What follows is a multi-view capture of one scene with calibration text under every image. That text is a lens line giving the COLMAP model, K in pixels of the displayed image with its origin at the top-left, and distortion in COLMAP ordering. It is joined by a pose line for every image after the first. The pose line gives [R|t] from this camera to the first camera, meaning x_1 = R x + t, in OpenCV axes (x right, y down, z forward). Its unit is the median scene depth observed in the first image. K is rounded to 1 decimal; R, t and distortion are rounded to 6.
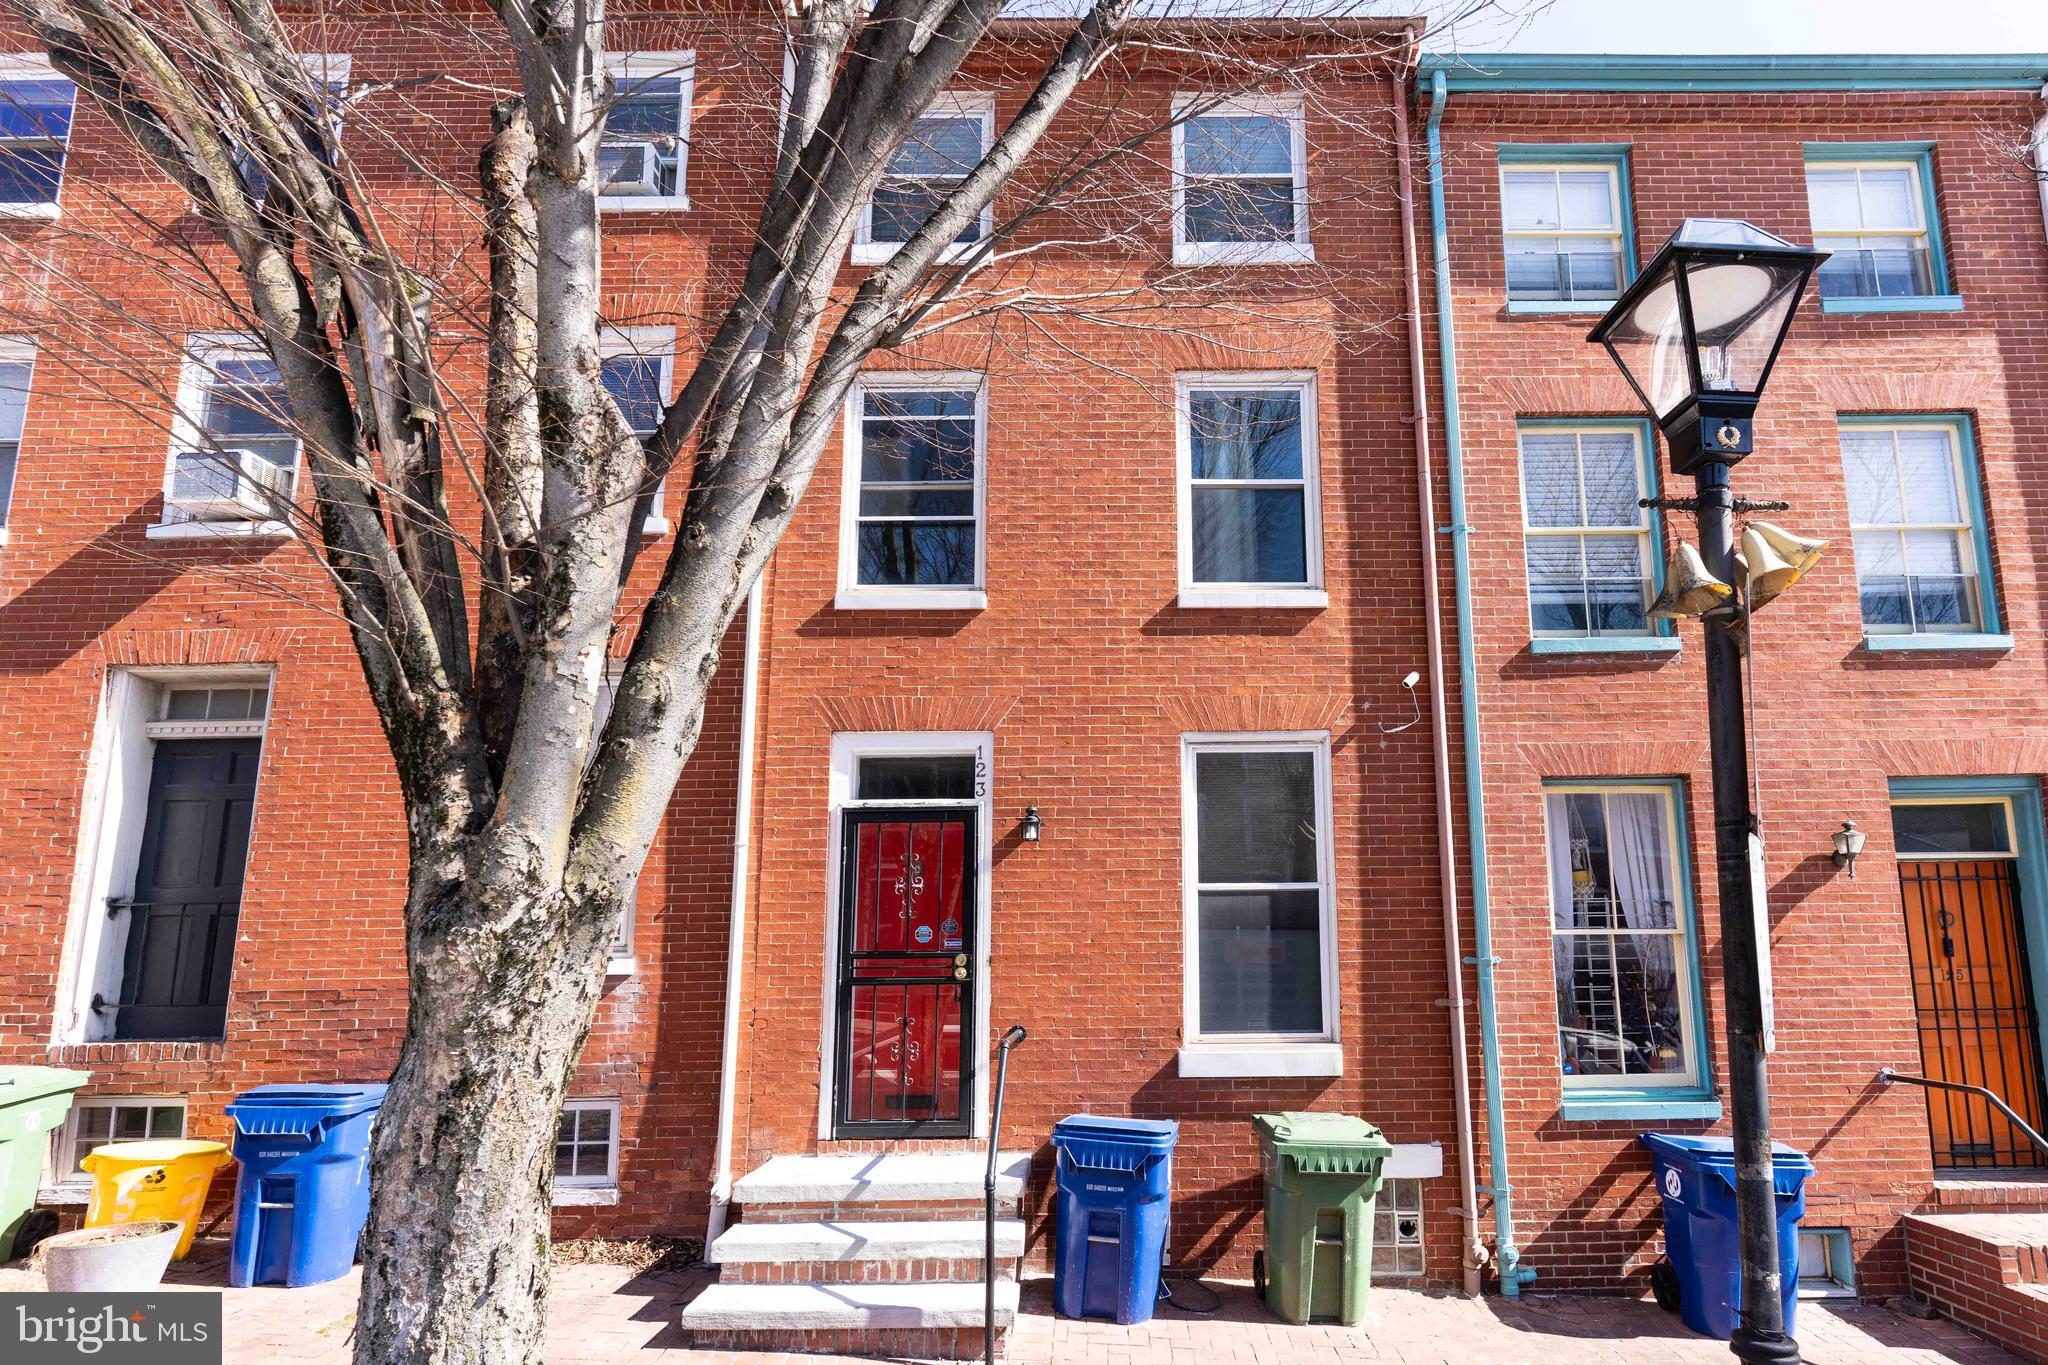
lens RADIAL K [[975.8, 0, 1024.0], [0, 975.8, 682.5], [0, 0, 1]] dist [0.001805, -0.000468]
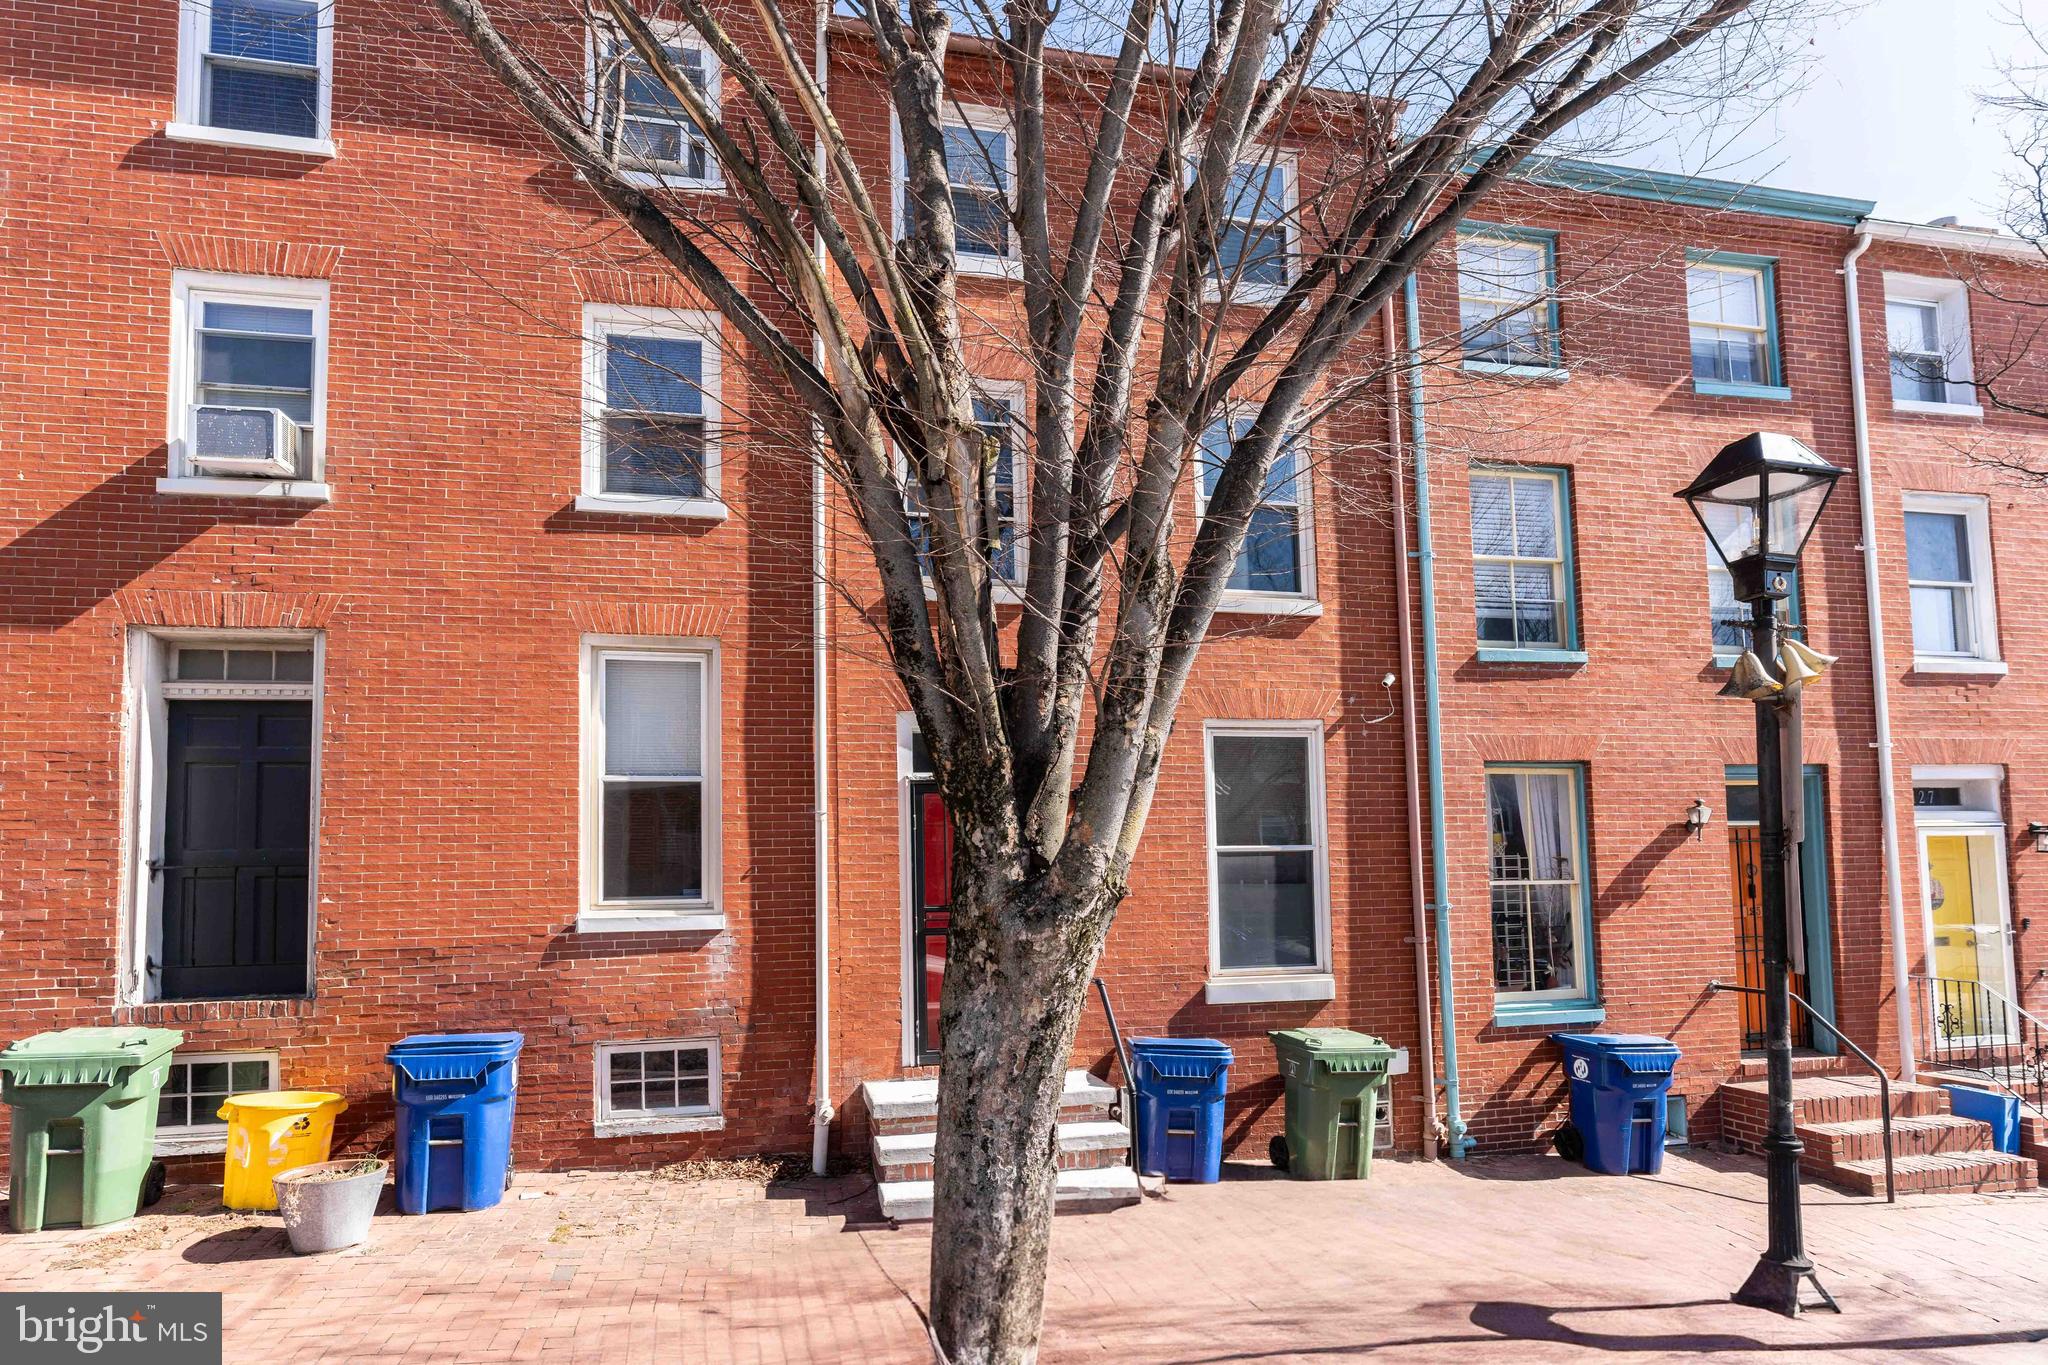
lens RADIAL K [[965.9, 0, 1022.5], [0, 965.9, 691.2], [0, 0, 1]] dist [-0.005841, 0.001404]
pose [[0.985863, 0.022751, 0.166004, -0.268015], [-0.033673, 0.997428, 0.063278, -0.052556], [-0.164138, -0.067973, 0.984093, -0.118446]]
